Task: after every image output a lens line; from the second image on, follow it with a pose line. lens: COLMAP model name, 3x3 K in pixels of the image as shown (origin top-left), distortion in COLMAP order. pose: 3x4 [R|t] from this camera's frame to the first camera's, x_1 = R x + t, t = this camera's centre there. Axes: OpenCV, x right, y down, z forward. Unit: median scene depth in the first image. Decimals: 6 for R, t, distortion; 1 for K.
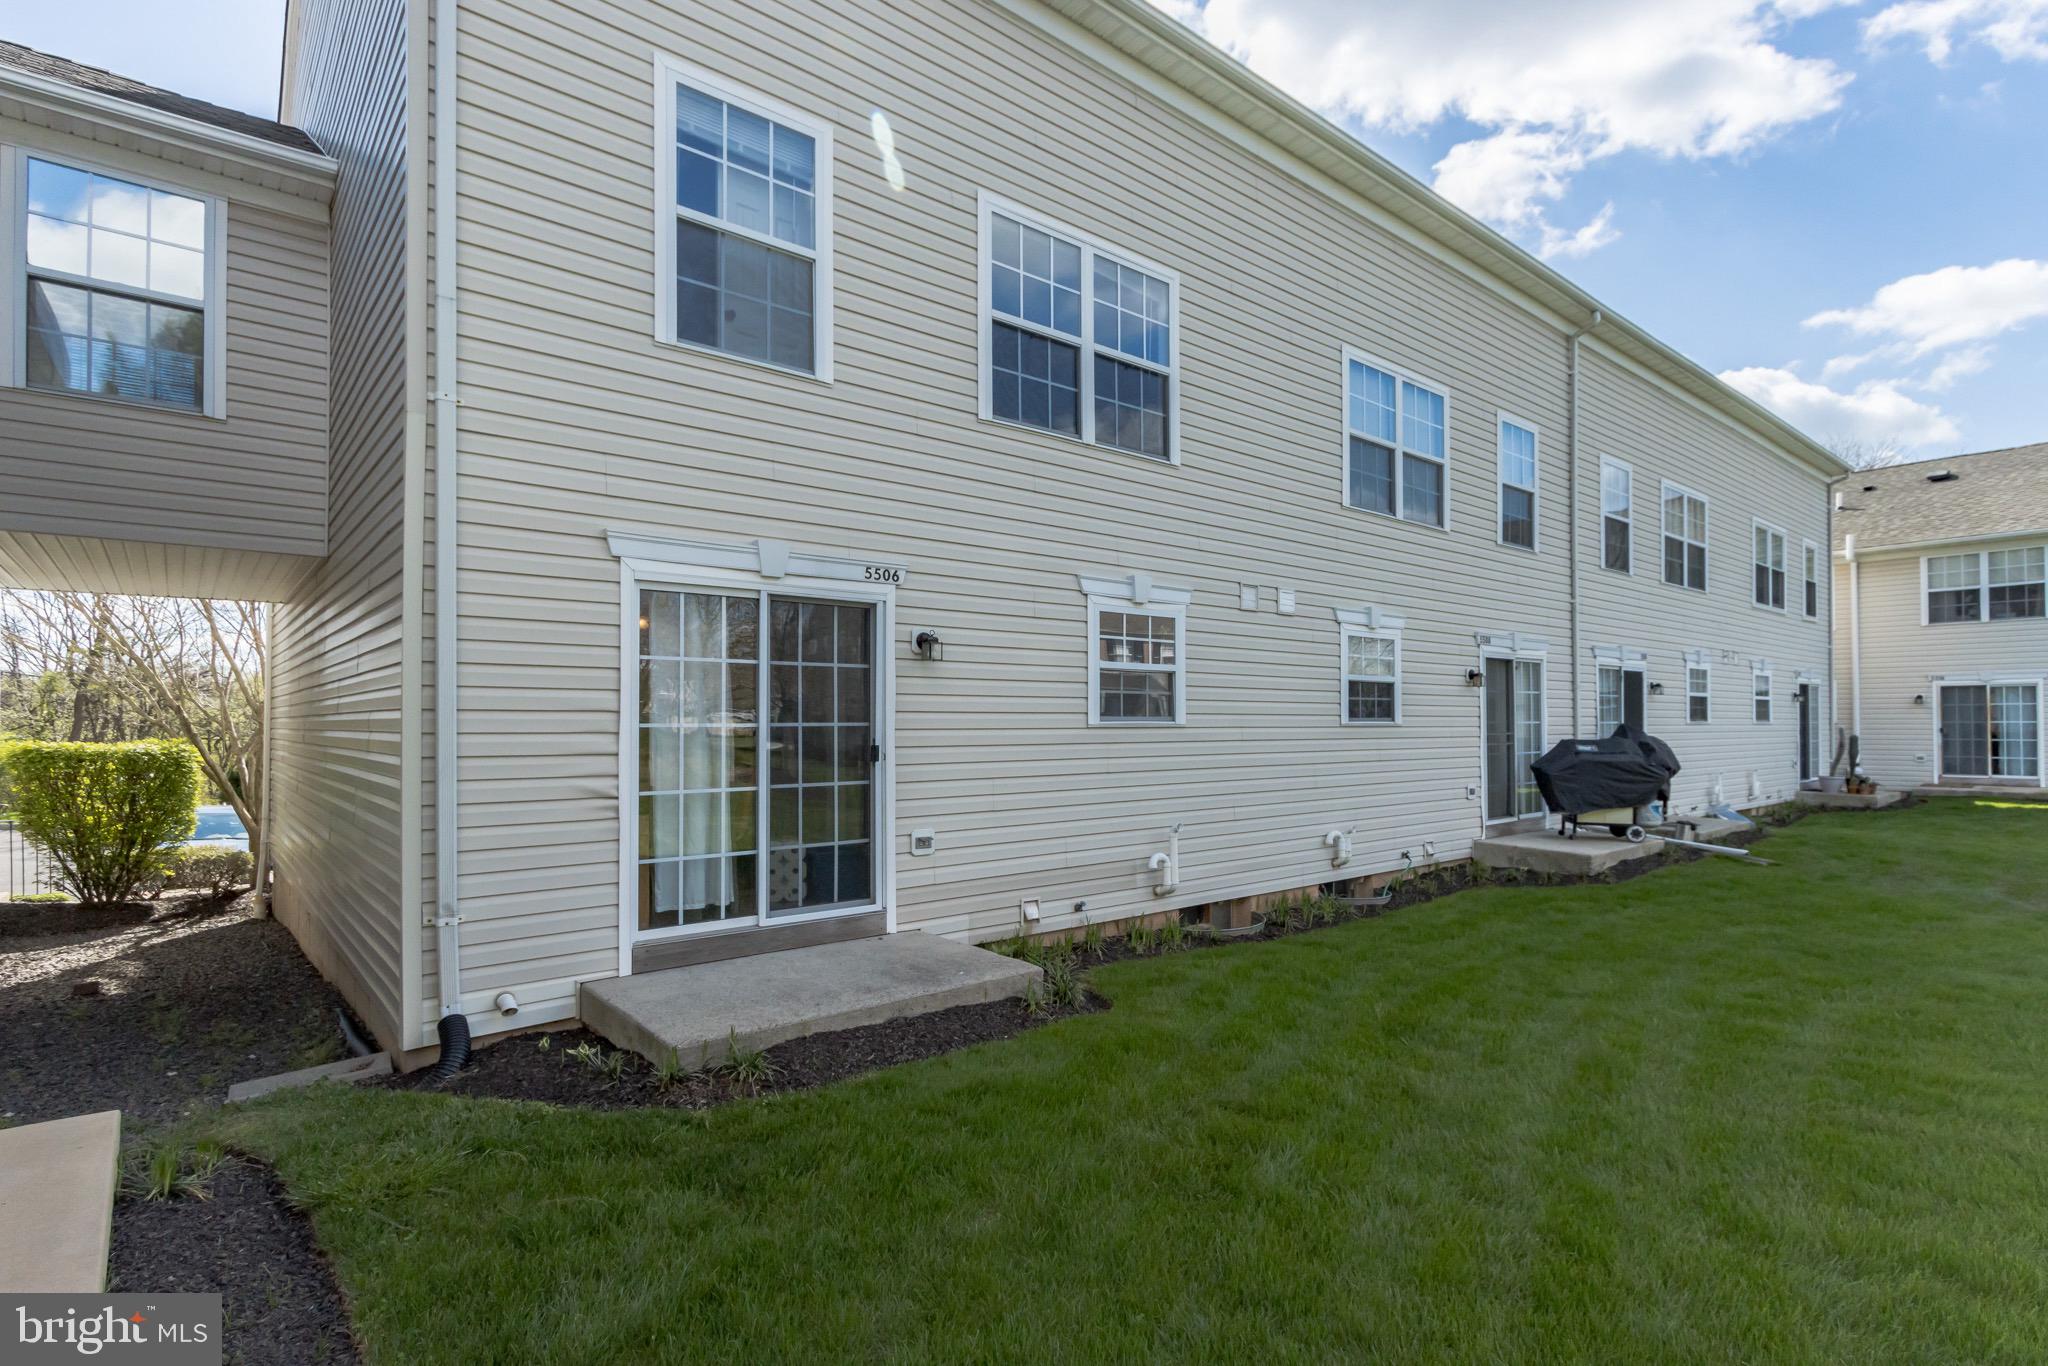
lens RADIAL K [[1001.8, 0, 1045.2], [0, 1001.8, 713.6], [0, 0, 1]] dist [-0.000938, -0.000053]
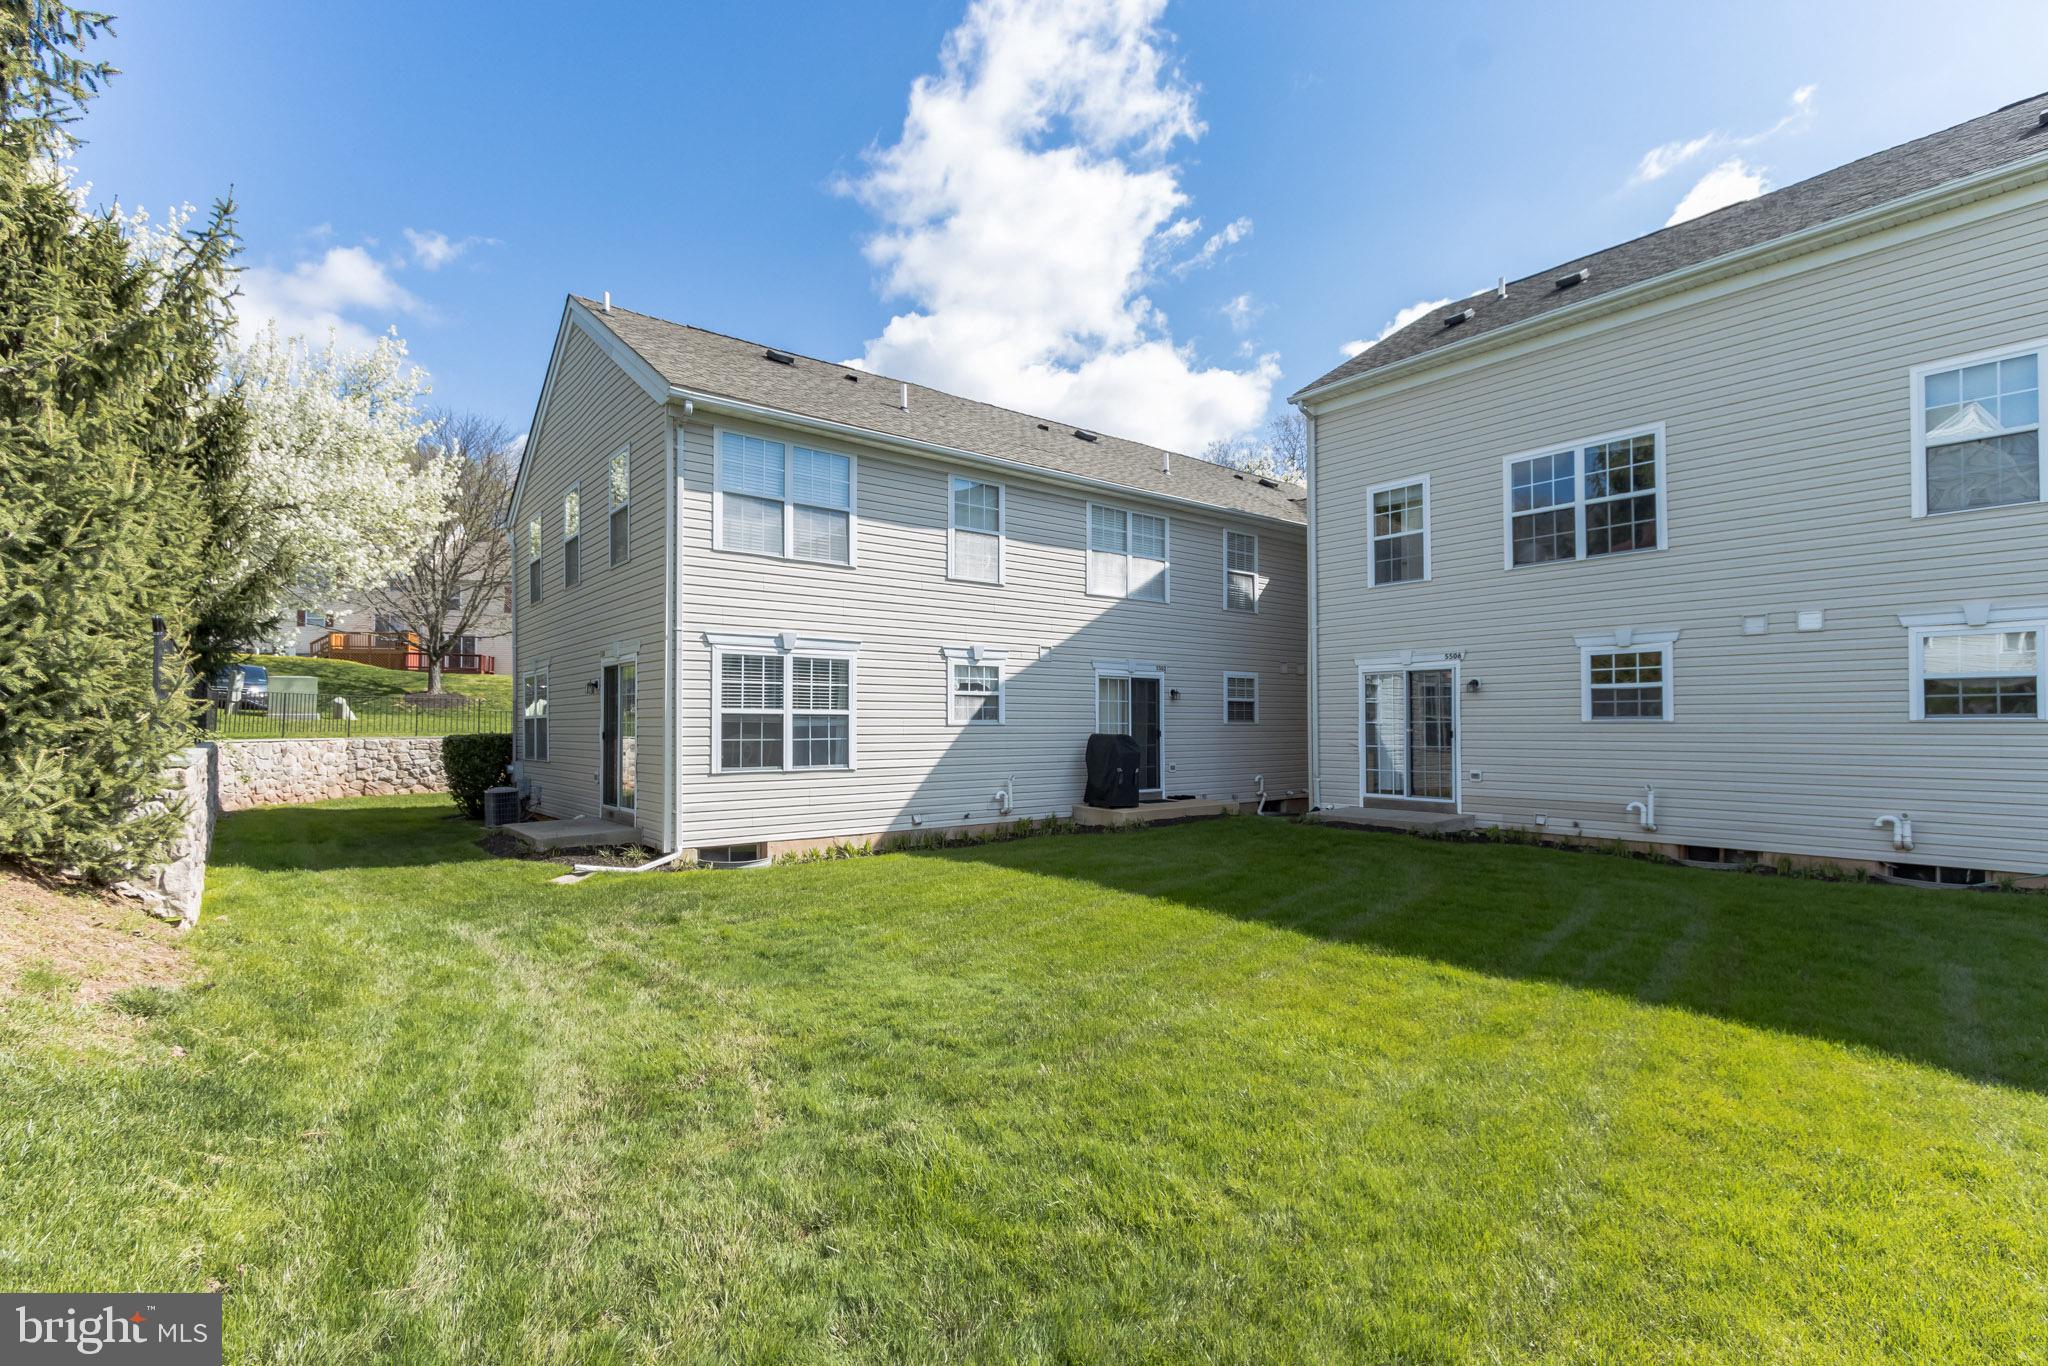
lens RADIAL K [[945.0, 0, 1026.8], [0, 945.0, 696.2], [0, 0, 1]] dist [0.001505, 0.000443]
pose [[-0.057903, -0.026839, -0.997961, 1.734675], [0.014297, 0.999514, -0.027710, -0.001234], [0.998220, -0.015872, -0.057491, 0.129011]]
